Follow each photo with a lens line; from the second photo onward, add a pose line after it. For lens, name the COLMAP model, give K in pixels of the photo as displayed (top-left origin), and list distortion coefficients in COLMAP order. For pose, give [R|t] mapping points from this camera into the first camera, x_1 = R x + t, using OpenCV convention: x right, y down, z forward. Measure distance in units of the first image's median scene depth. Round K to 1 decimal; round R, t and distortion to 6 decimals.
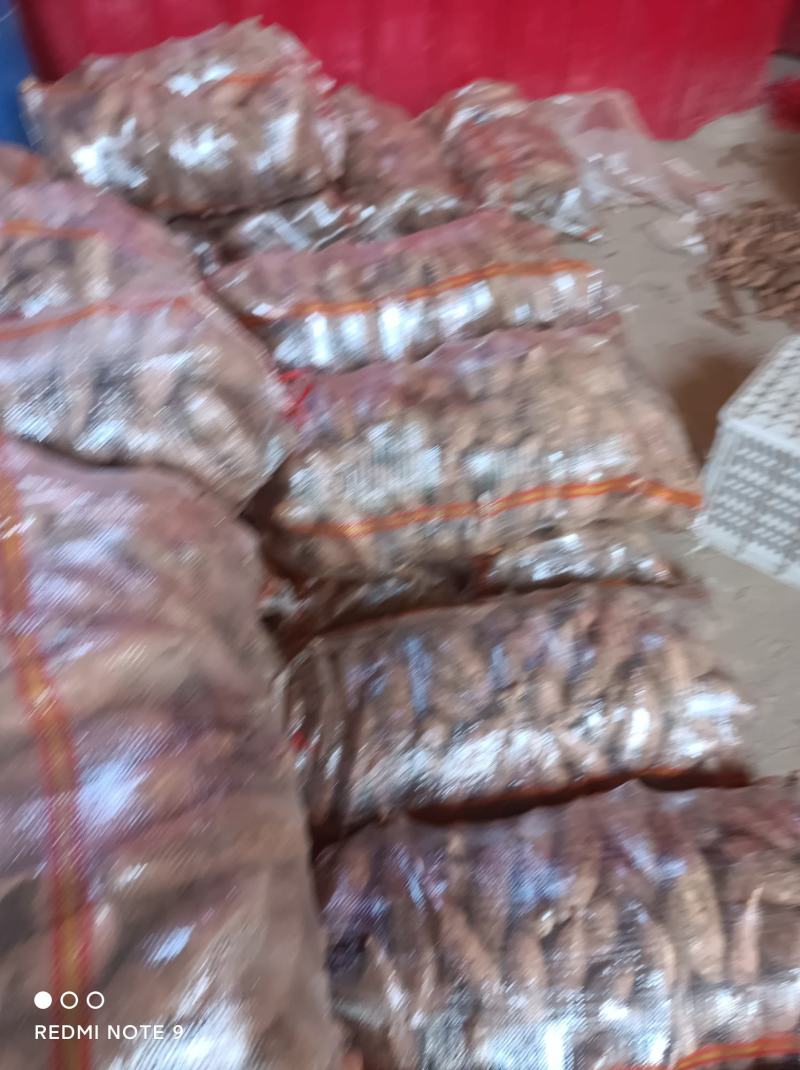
lens RADIAL K [[793.9, 0, 396.3], [0, 793.9, 536.0], [0, 0, 1]] dist [-0.004540, -0.019233]
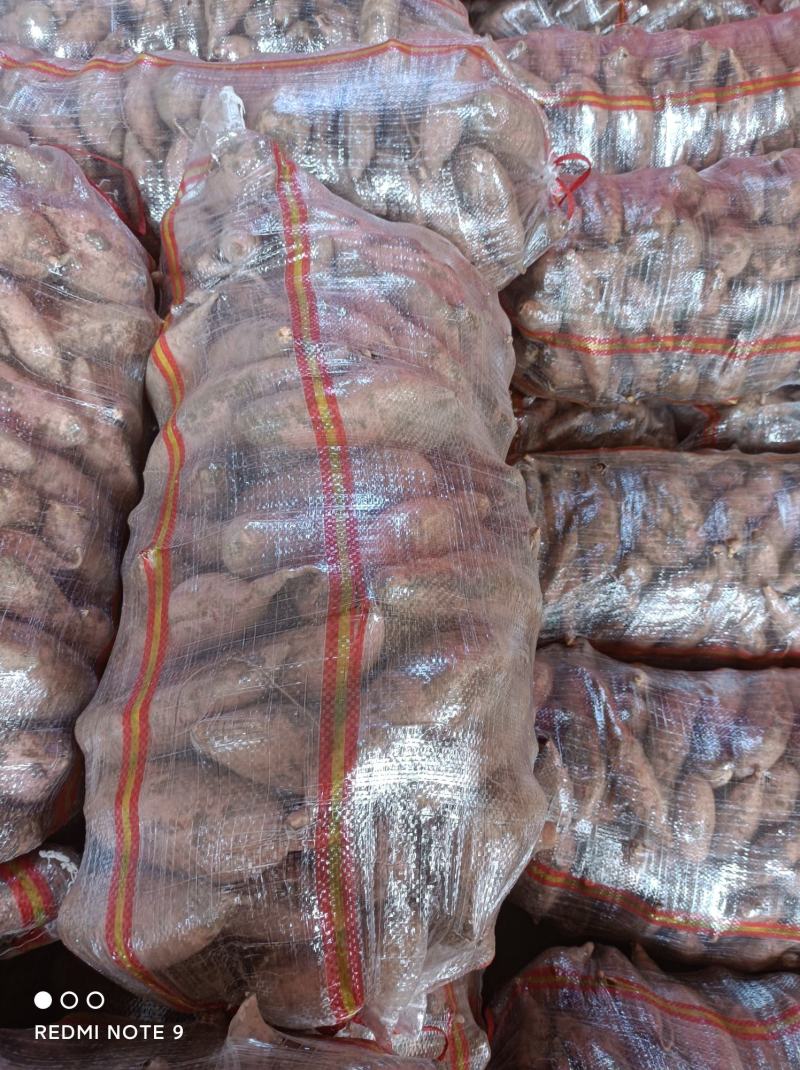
lens RADIAL K [[793.9, 0, 396.3], [0, 793.9, 536.0], [0, 0, 1]] dist [-0.004540, -0.019233]
pose [[0.966220, 0.192014, -0.171902, -0.076828], [-0.159222, 0.969238, 0.187687, 0.071341], [0.202652, -0.153976, 0.967069, 0.013393]]
